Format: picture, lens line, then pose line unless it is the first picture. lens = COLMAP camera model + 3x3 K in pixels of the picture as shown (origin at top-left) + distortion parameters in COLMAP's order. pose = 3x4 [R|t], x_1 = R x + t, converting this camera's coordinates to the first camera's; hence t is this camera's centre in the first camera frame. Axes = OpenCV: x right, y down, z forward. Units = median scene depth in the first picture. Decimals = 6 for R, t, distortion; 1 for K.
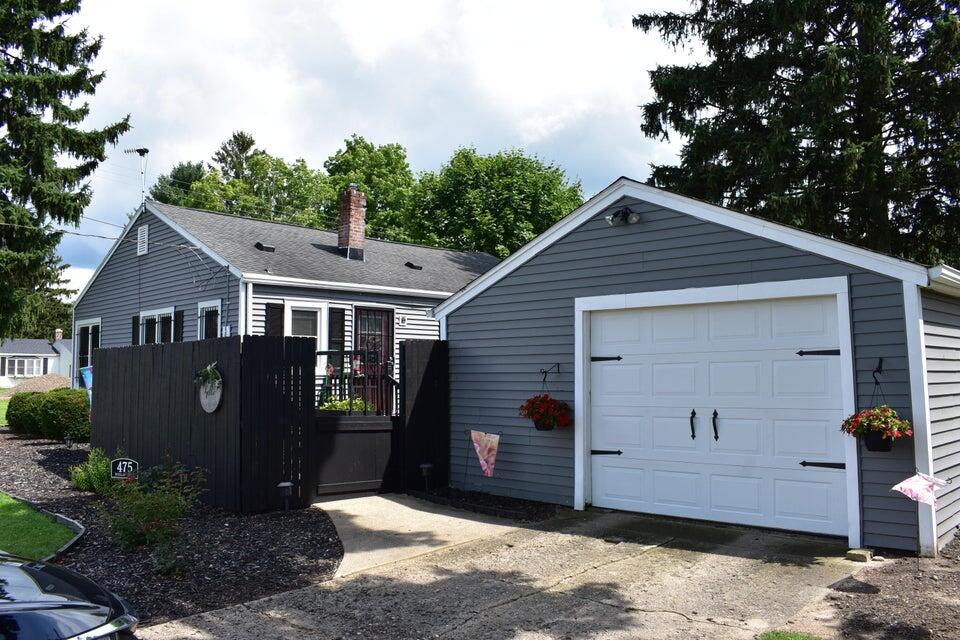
lens RADIAL K [[800.1, 0, 480.0], [0, 800.1, 320.0], [0, 0, 1]] dist [-0.083360, 0.002078]
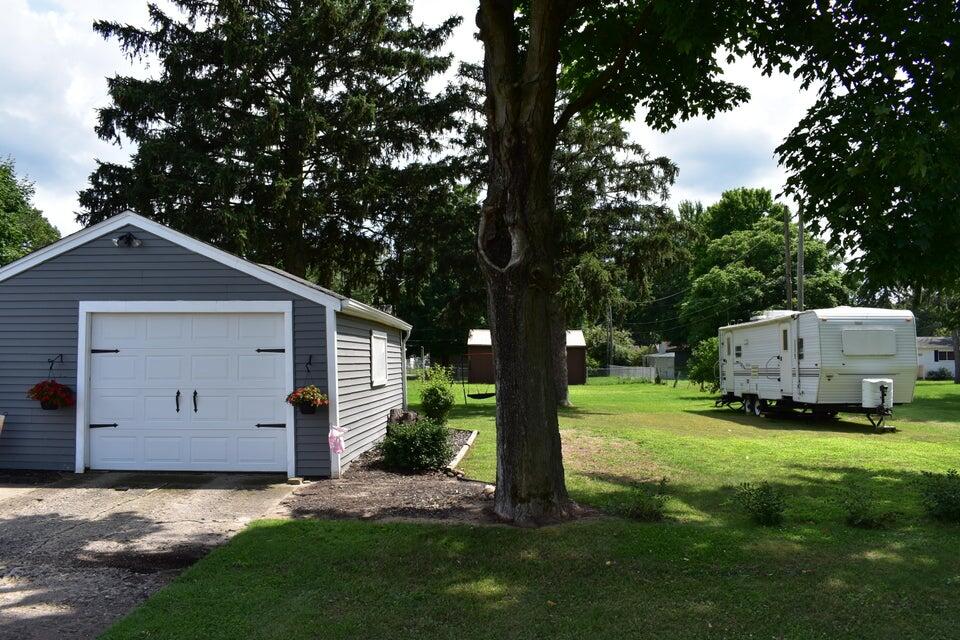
lens RADIAL K [[759.7, 0, 480.0], [0, 759.7, 320.0], [0, 0, 1]] dist [-0.079424, 0.002350]
pose [[0.746536, 0.037718, 0.664275, -0.180225], [-0.046910, 0.998891, -0.003998, -0.023321], [-0.663689, -0.028176, 0.747477, -0.262542]]
